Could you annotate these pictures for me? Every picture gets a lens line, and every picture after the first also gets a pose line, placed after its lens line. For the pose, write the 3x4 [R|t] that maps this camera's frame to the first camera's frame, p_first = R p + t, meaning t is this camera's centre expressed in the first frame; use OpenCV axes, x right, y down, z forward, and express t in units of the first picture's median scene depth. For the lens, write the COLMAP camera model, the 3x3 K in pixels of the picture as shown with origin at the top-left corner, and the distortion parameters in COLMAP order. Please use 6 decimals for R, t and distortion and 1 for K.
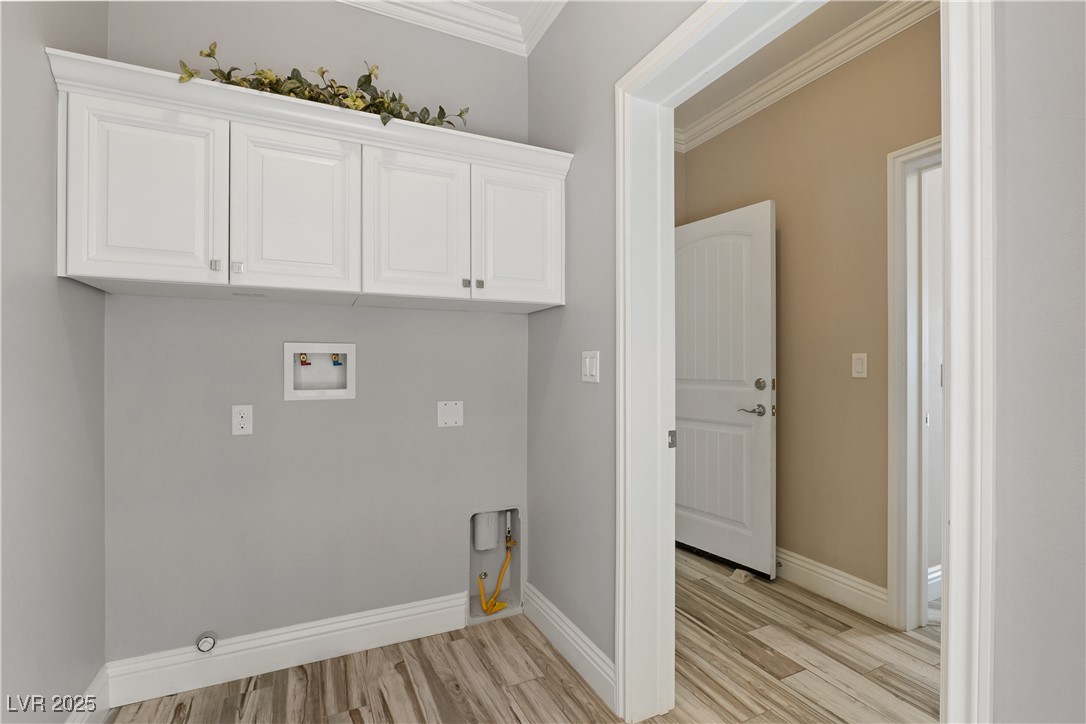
lens RADIAL K [[499.1, 0, 538.3], [0, 499.1, 363.2], [0, 0, 1]] dist [-0.004534, -0.001002]
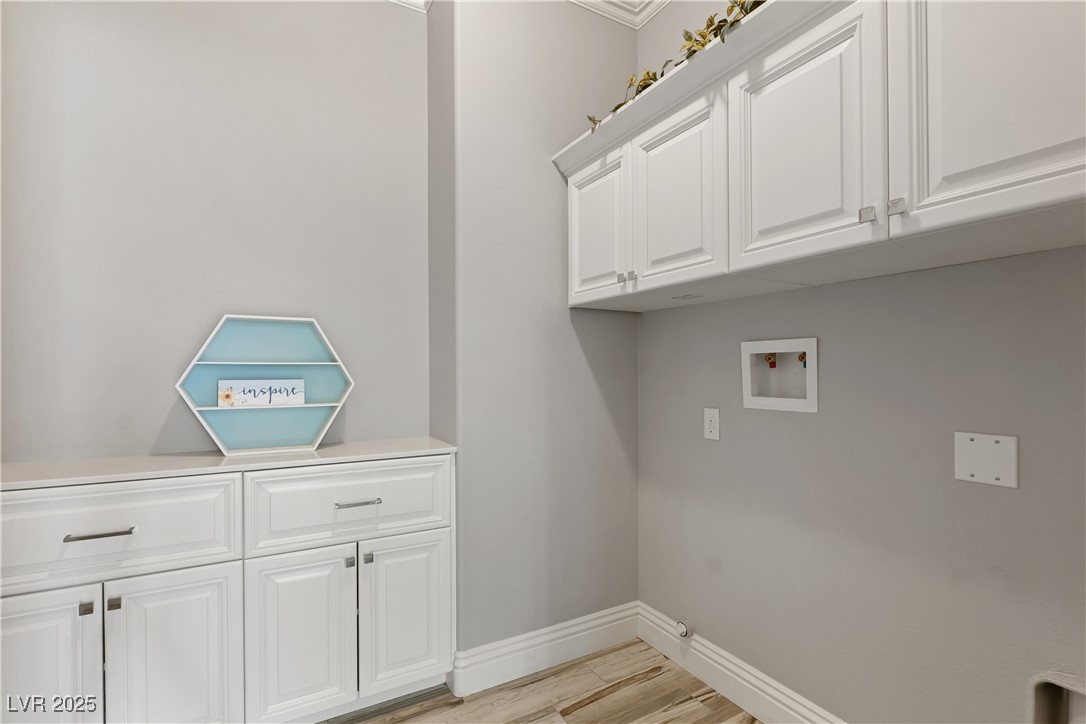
lens RADIAL K [[499.1, 0, 538.6], [0, 499.1, 370.4], [0, 0, 1]] dist [-0.004534, -0.001002]
pose [[0.073843, -0.000083, -0.997270, 0.345778], [0.013484, 0.999909, 0.000916, 0.002829], [0.997179, -0.013515, 0.073837, 0.566832]]
